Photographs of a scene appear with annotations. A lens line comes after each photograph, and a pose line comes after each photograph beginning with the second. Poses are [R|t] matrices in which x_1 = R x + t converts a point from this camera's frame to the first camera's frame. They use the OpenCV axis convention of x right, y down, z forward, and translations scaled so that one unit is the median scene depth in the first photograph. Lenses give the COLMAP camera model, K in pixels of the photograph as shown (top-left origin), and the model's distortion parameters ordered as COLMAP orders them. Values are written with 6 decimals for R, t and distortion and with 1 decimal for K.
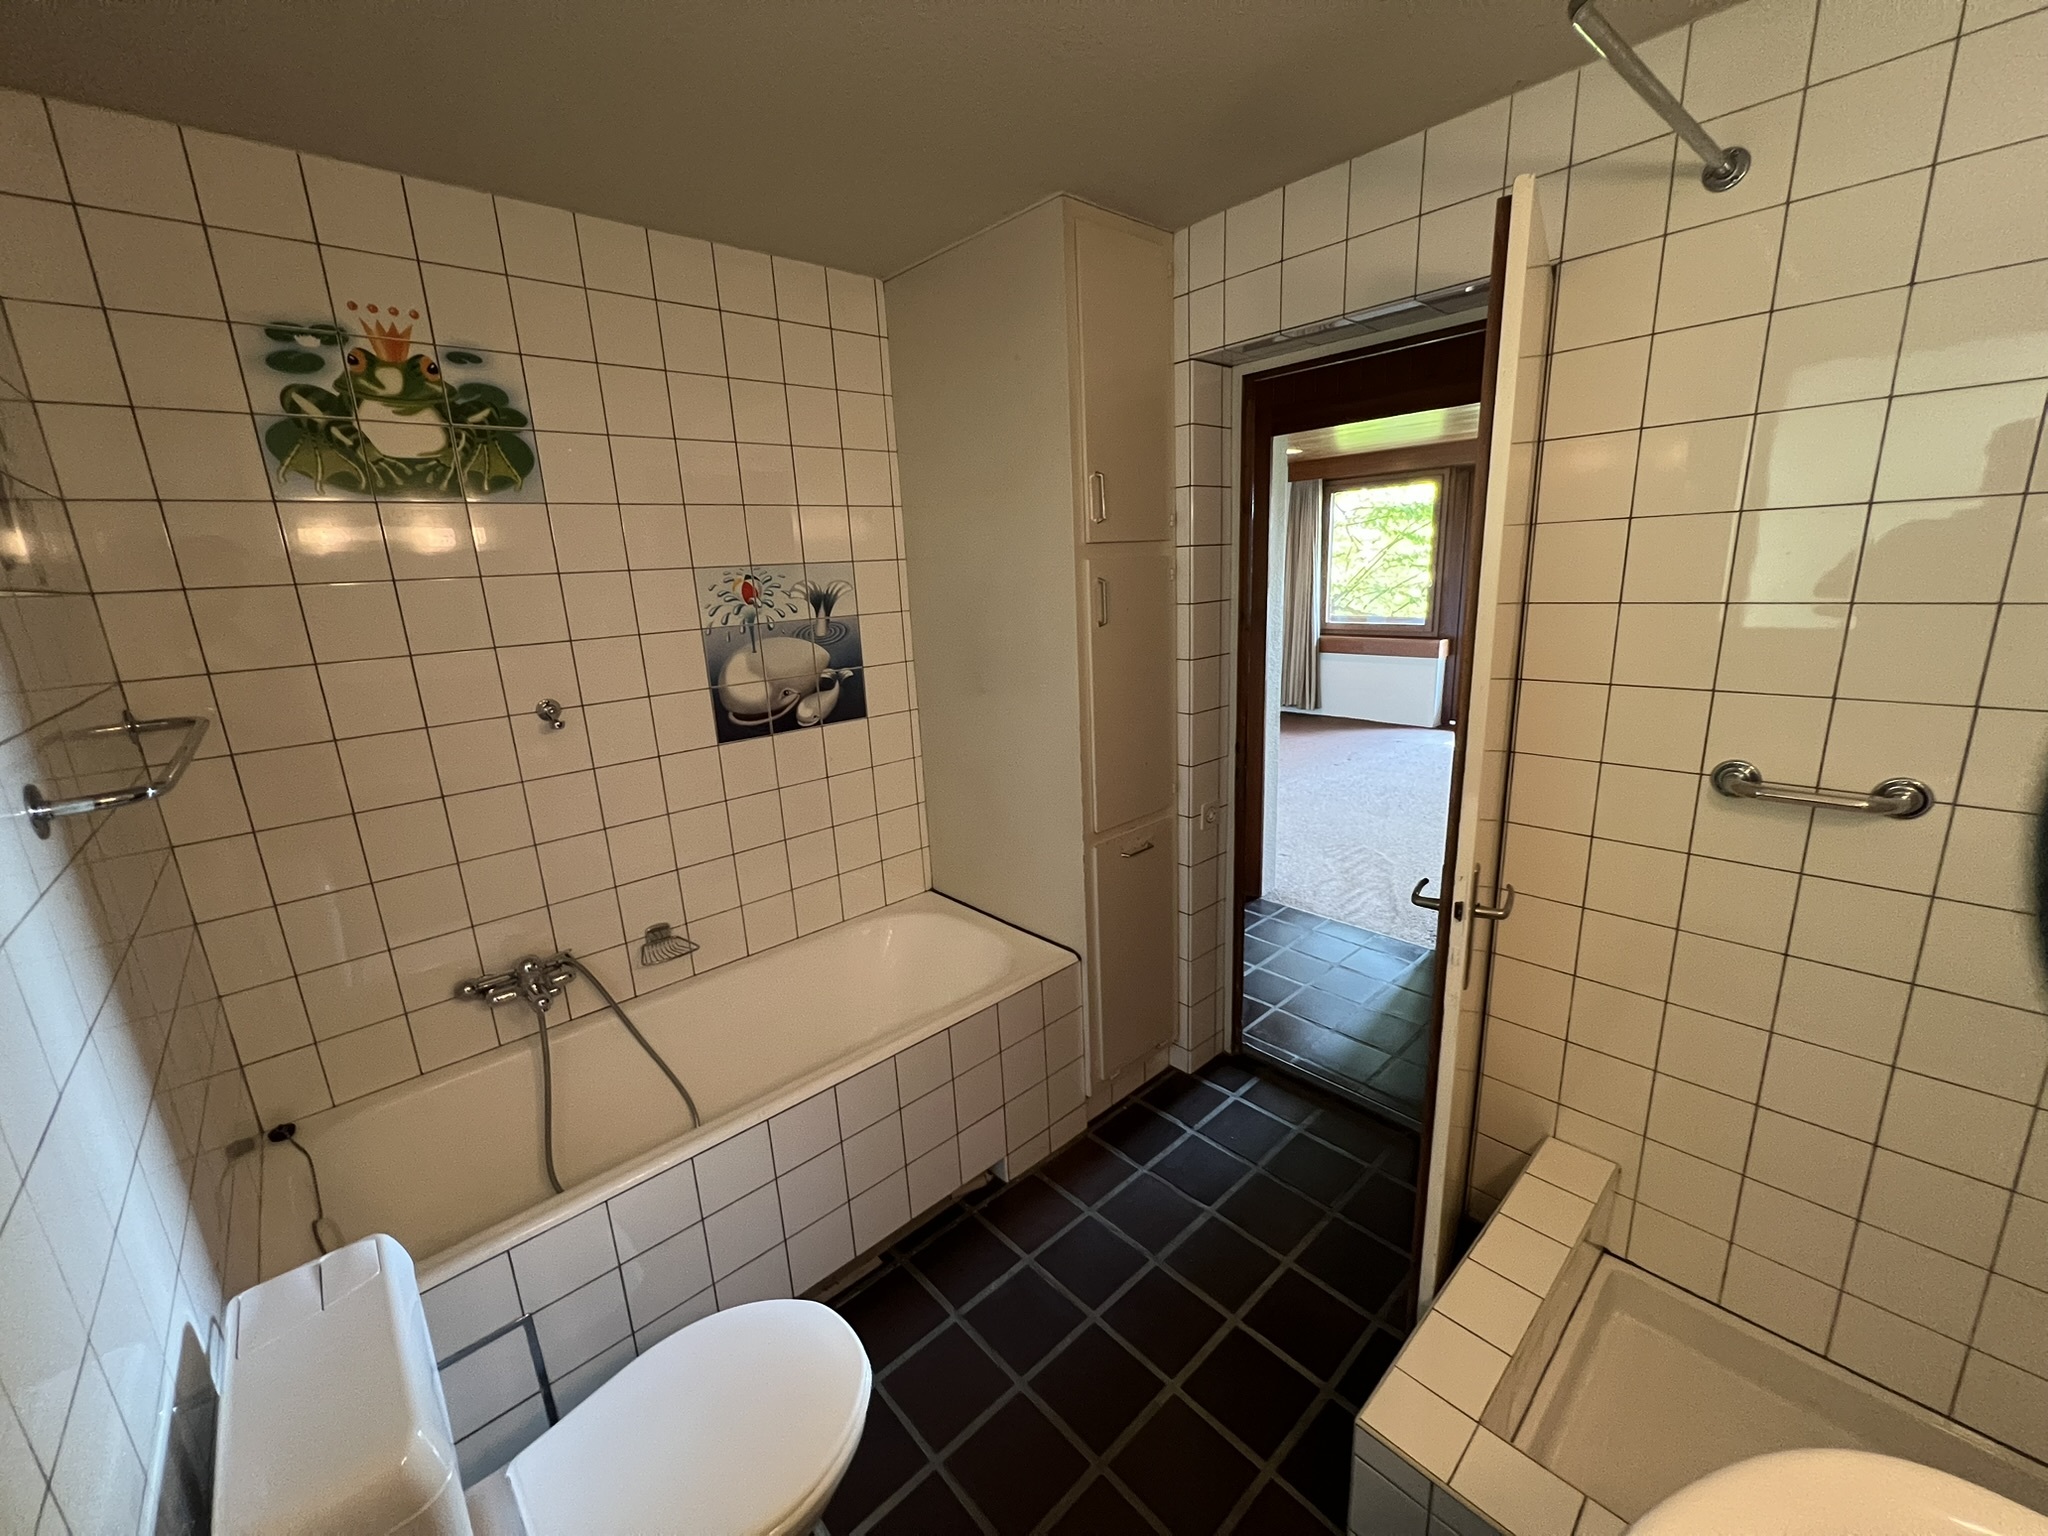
lens RADIAL K [[812.2, 0, 1018.3], [0, 812.2, 769.2], [0, 0, 1]] dist [-0.000522, 0.000040]
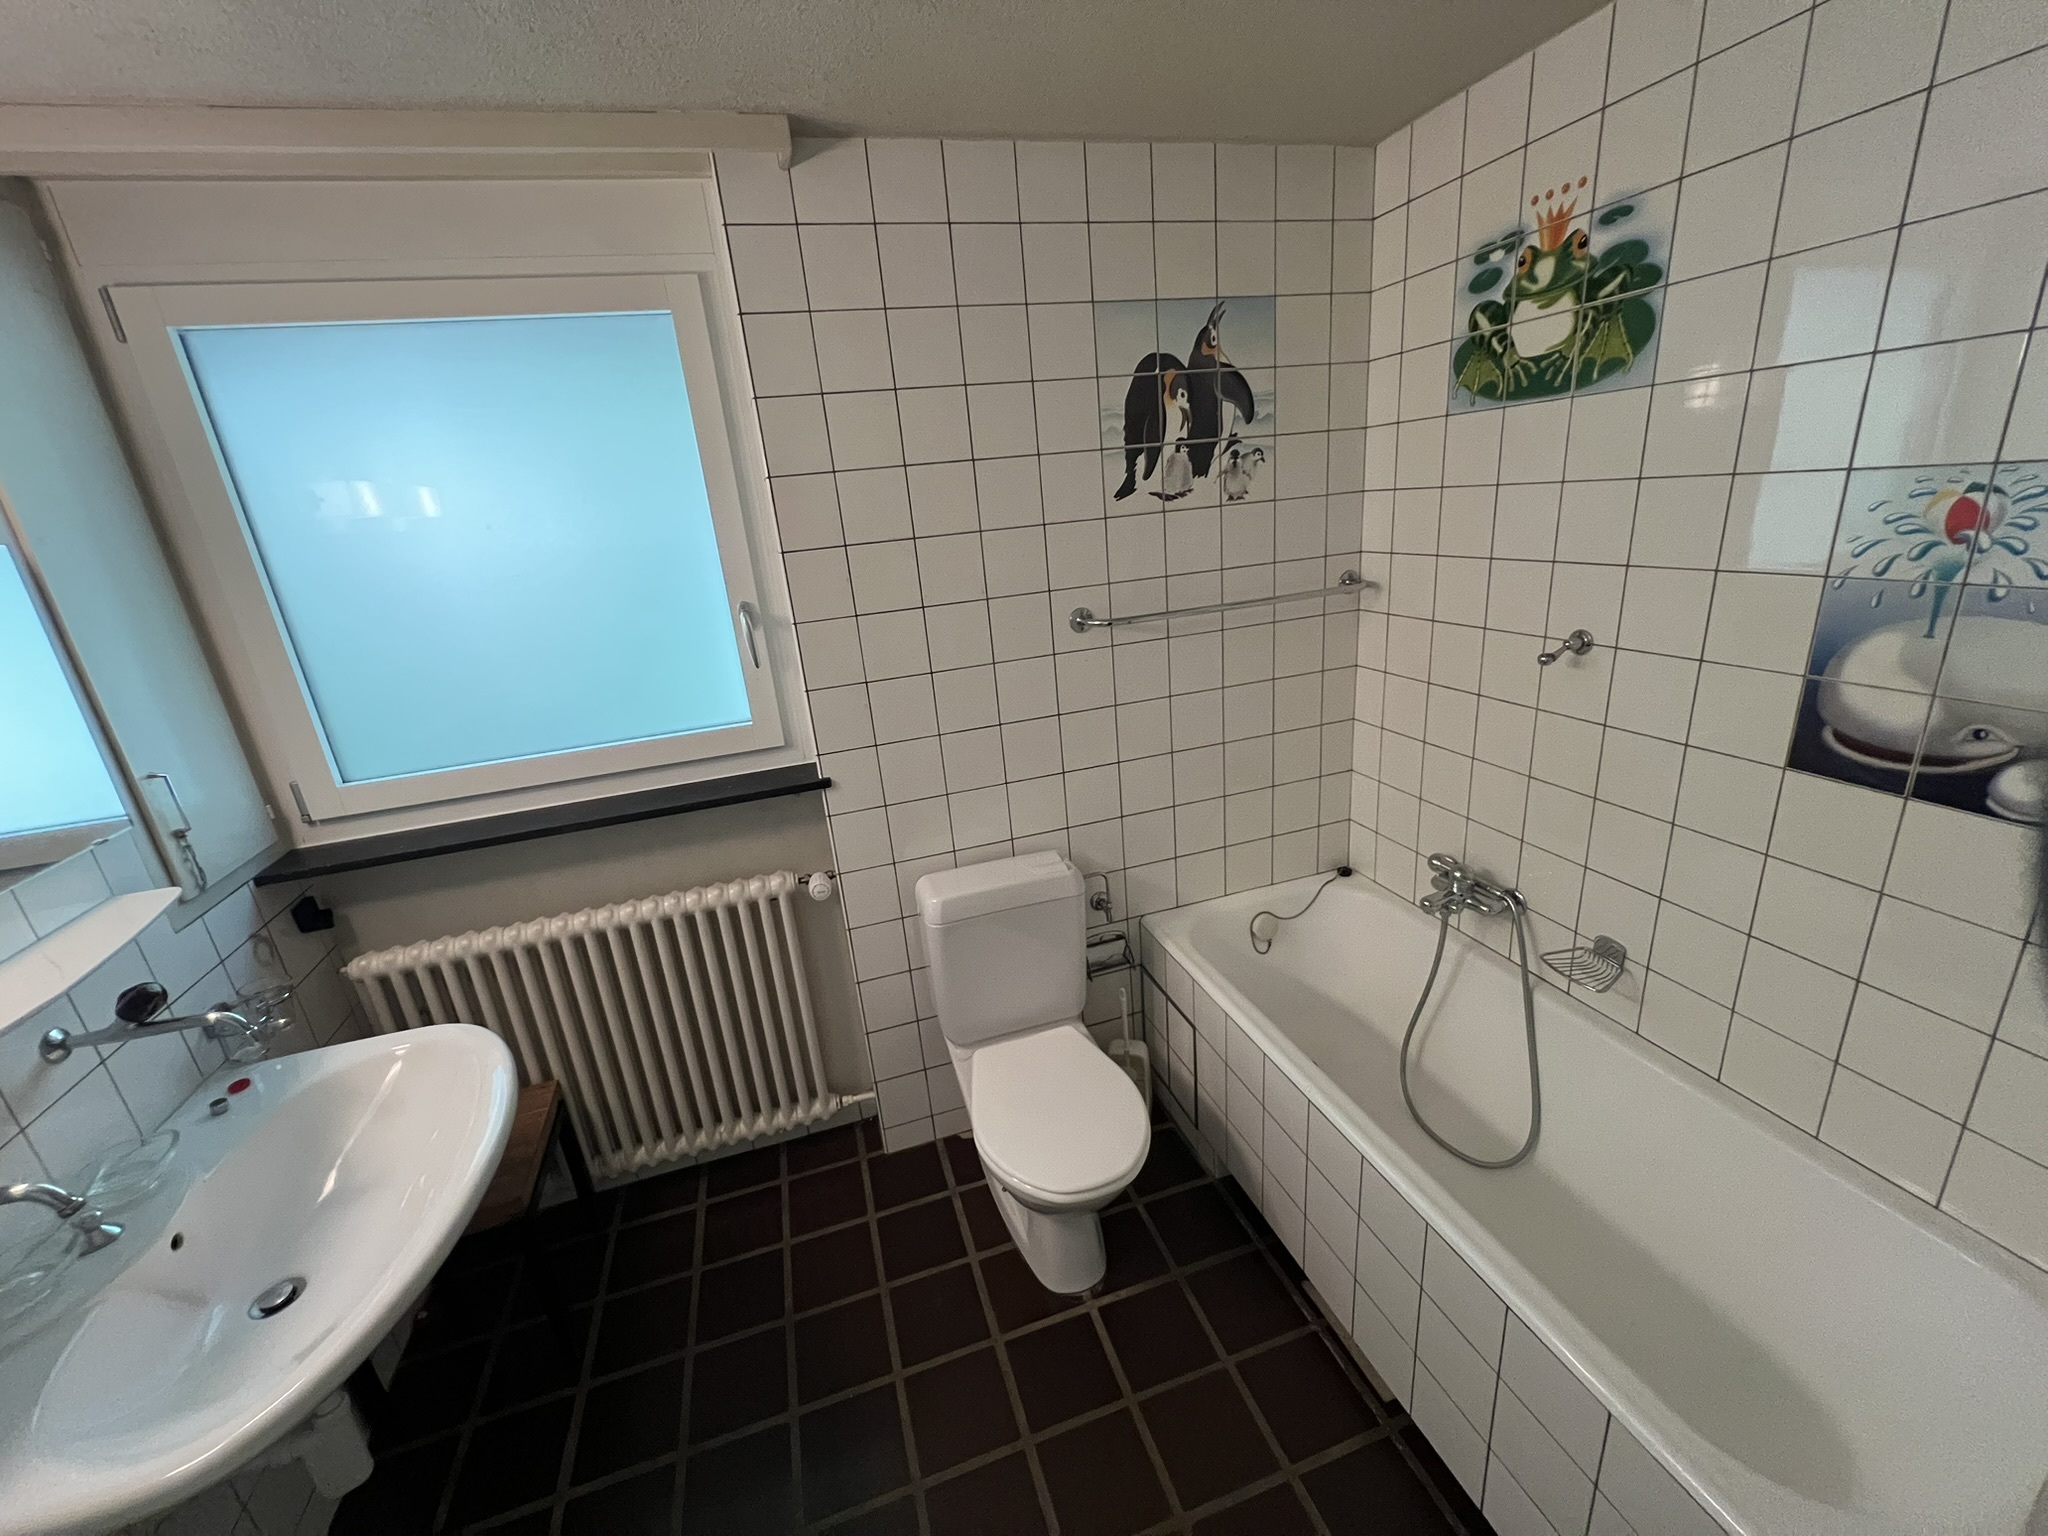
lens RADIAL K [[826.0, 0, 1017.8], [0, 826.0, 764.6], [0, 0, 1]] dist [0.000507, -0.000087]
pose [[-0.414309, 0.370703, -0.831221, 0.488159], [-0.109056, 0.886492, 0.449710, -0.316604], [0.903579, 0.276969, -0.326854, 0.870363]]
